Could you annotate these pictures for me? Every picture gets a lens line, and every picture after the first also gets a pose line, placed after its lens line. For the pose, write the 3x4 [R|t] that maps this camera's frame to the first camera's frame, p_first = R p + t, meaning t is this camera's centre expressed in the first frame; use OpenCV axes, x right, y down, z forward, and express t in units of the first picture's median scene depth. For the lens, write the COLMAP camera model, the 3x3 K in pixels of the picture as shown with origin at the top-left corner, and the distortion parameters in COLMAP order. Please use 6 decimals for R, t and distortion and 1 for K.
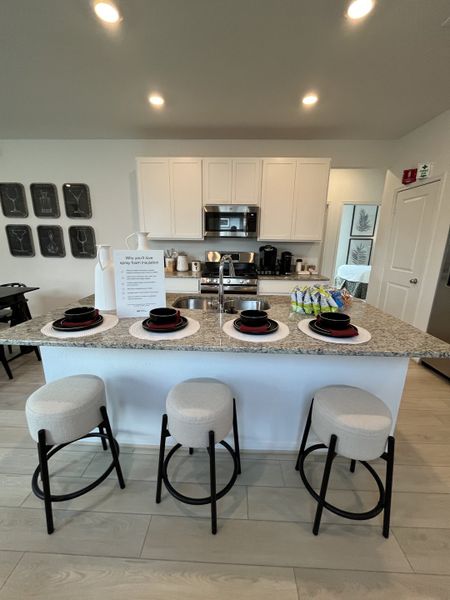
lens RADIAL K [[239.1, 0, 225.0], [0, 239.1, 300.0], [0, 0, 1]] dist [0.000523, 0.000312]
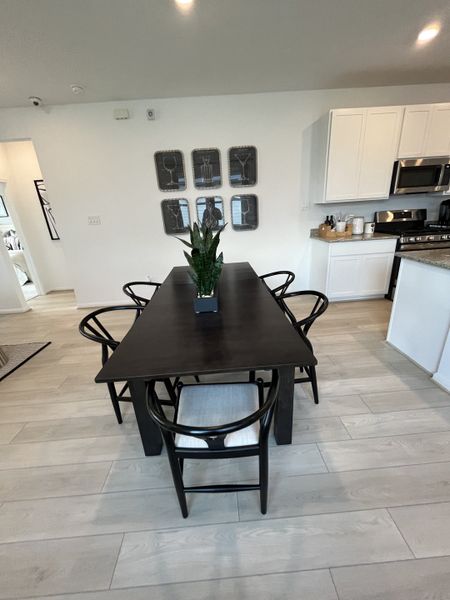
lens RADIAL K [[239.1, 0, 225.0], [0, 239.1, 300.0], [0, 0, 1]] dist [0.000523, 0.000312]
pose [[0.993181, -0.103067, 0.054482, -0.794054], [0.095914, 0.988046, 0.120687, -0.023316], [-0.066270, -0.114639, 0.991194, 0.030421]]
